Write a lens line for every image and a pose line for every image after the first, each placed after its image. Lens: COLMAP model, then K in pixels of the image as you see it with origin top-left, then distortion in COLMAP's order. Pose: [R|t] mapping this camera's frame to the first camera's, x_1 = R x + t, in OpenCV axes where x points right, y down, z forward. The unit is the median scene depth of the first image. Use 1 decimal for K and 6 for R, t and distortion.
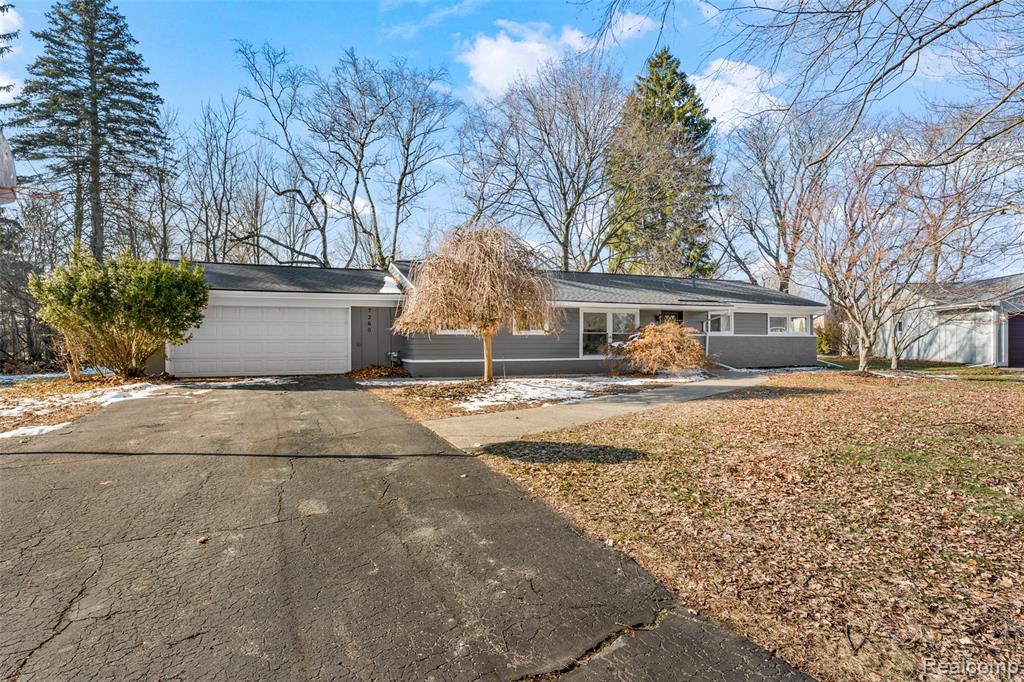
lens RADIAL K [[537.3, 0, 512.3], [0, 537.3, 340.9], [0, 0, 1]] dist [-0.003516, -0.000166]
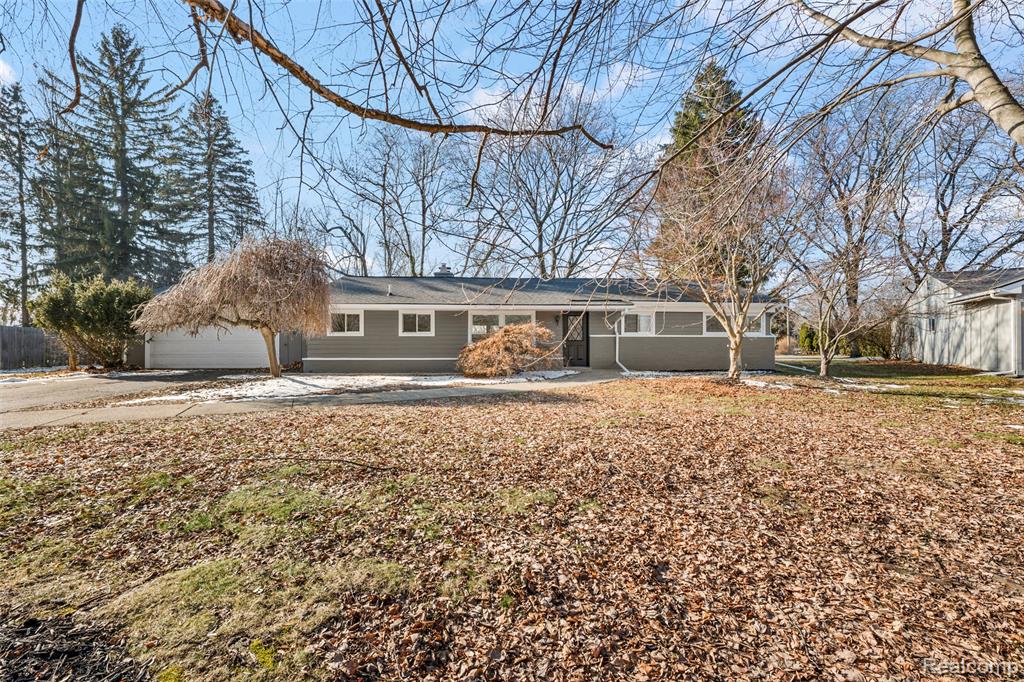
lens RADIAL K [[430.6, 0, 513.8], [0, 430.6, 339.4], [0, 0, 1]] dist [-0.000378, -0.000523]
pose [[0.934711, -0.000965, -0.355408, 0.451126], [-0.000890, 0.999987, -0.005056, -0.000684], [0.355408, 0.005042, 0.934698, 0.206870]]
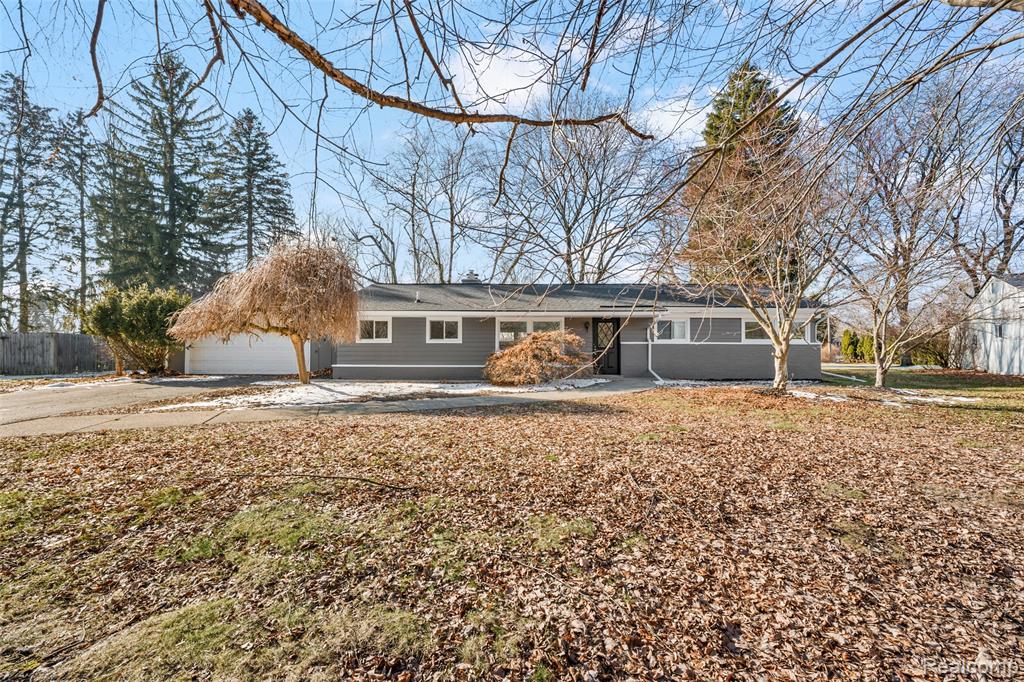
lens RADIAL K [[430.6, 0, 513.0], [0, 430.6, 340.6], [0, 0, 1]] dist [-0.000378, -0.000523]
pose [[0.909387, -0.005020, -0.415920, 0.444604], [-0.002647, 0.999837, -0.017855, -0.001236], [0.415942, 0.017338, 0.909226, 0.220041]]
